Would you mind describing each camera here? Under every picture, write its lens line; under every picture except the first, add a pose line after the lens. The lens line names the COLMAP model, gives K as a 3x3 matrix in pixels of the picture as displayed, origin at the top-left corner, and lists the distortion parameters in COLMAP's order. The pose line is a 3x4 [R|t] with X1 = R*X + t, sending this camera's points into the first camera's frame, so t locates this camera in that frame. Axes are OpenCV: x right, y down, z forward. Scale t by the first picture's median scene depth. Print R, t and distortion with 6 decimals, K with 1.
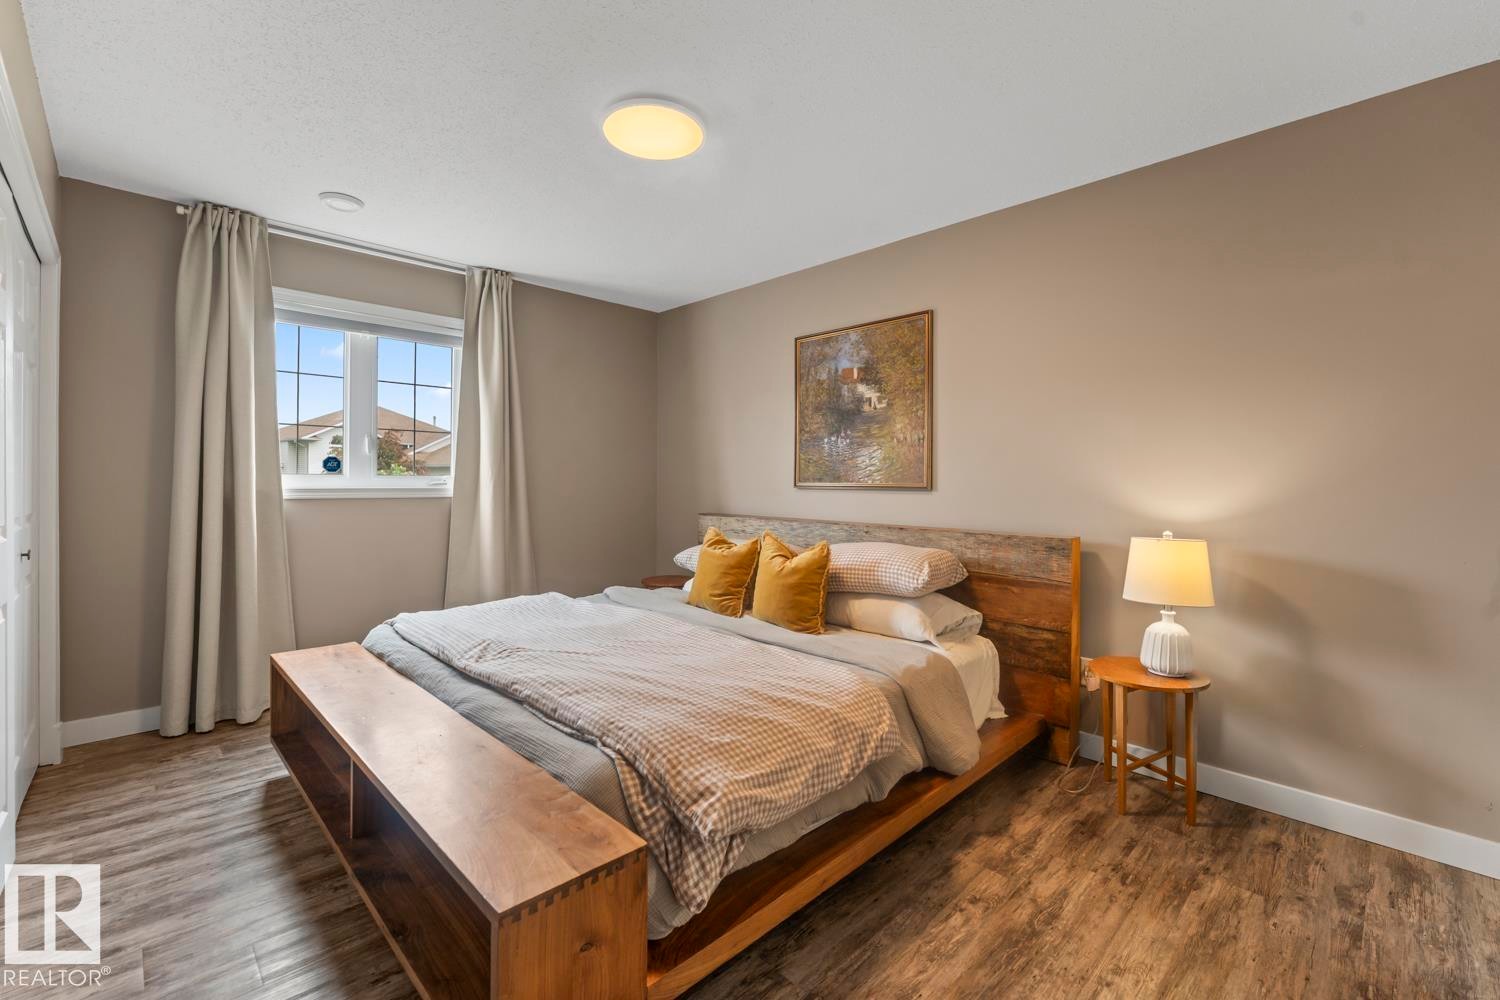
lens RADIAL K [[645.3, 0, 750.3], [0, 645.3, 462.8], [0, 0, 1]] dist [-0.002867, -0.000158]
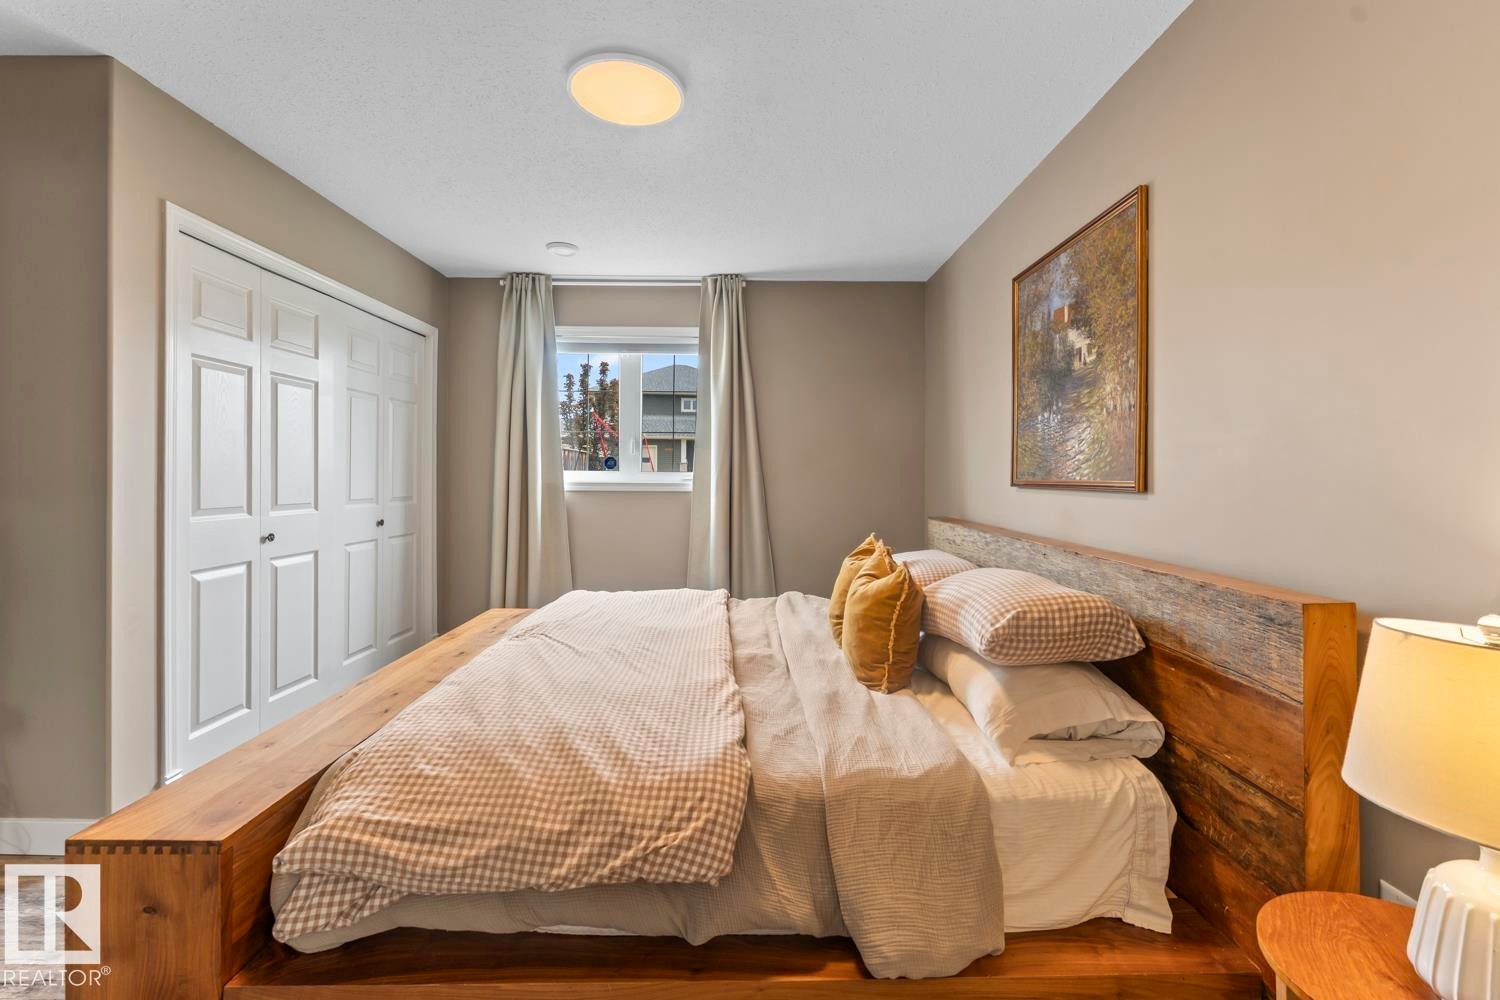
lens RADIAL K [[645.3, 0, 750.3], [0, 645.3, 462.8], [0, 0, 1]] dist [-0.002867, -0.000158]
pose [[0.719567, -0.014694, -0.694267, 0.443942], [0.017011, 0.999849, -0.003531, 0.012037], [0.694214, -0.009269, 0.719709, 0.342282]]
